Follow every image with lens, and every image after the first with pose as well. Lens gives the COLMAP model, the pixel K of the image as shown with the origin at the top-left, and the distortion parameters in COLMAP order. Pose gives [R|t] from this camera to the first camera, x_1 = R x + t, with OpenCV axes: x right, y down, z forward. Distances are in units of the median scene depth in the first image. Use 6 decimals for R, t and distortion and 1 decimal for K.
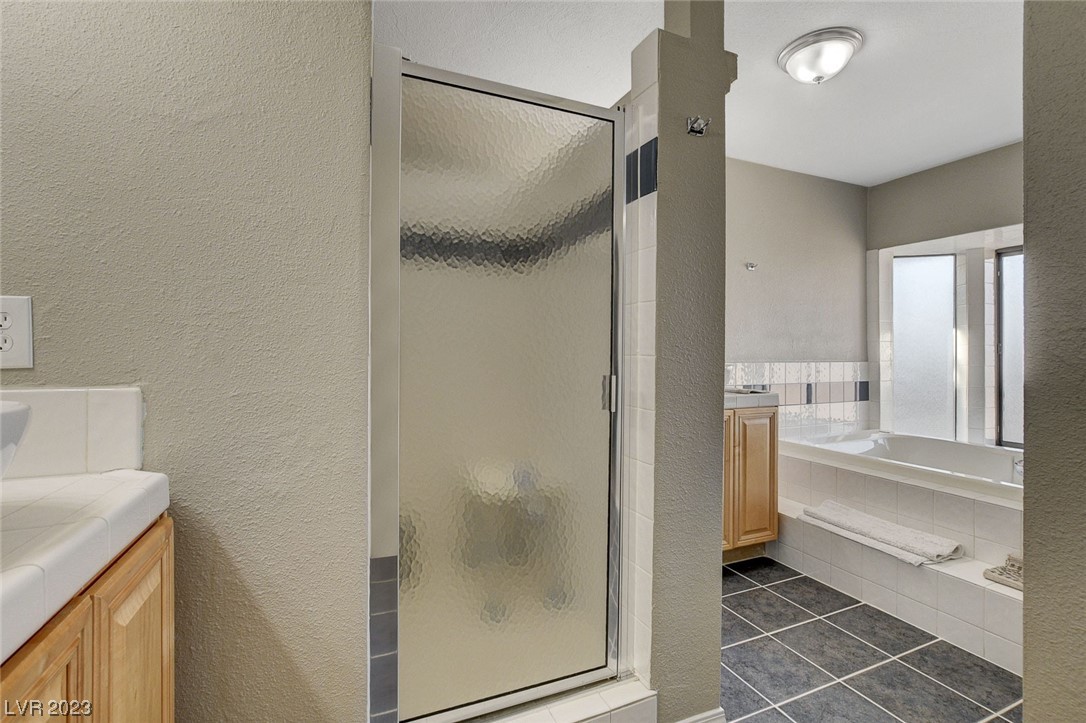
lens RADIAL K [[485.6, 0, 542.9], [0, 485.6, 353.6], [0, 0, 1]] dist [-0.017280, 0.000923]
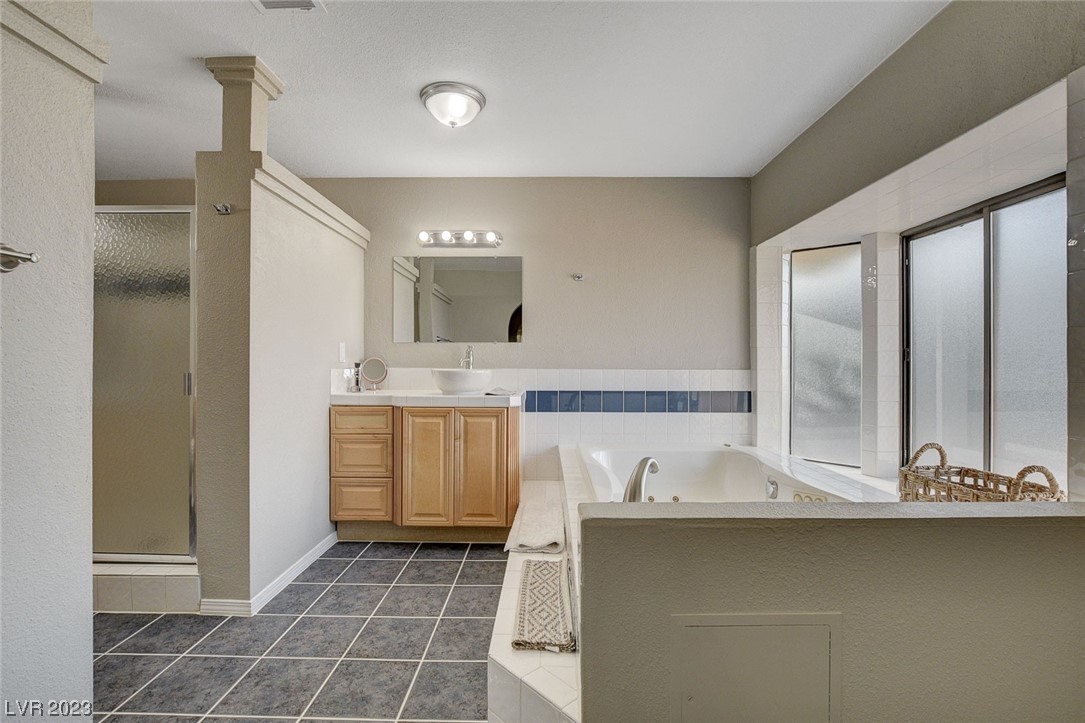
lens RADIAL K [[485.1, 0, 539.8], [0, 485.1, 367.6], [0, 0, 1]] dist [-0.017280, 0.000923]
pose [[0.916208, 0.006562, -0.400648, 1.155322], [-0.001072, 0.999902, 0.013927, 0.001115], [0.400701, -0.012330, 0.916126, 0.009813]]
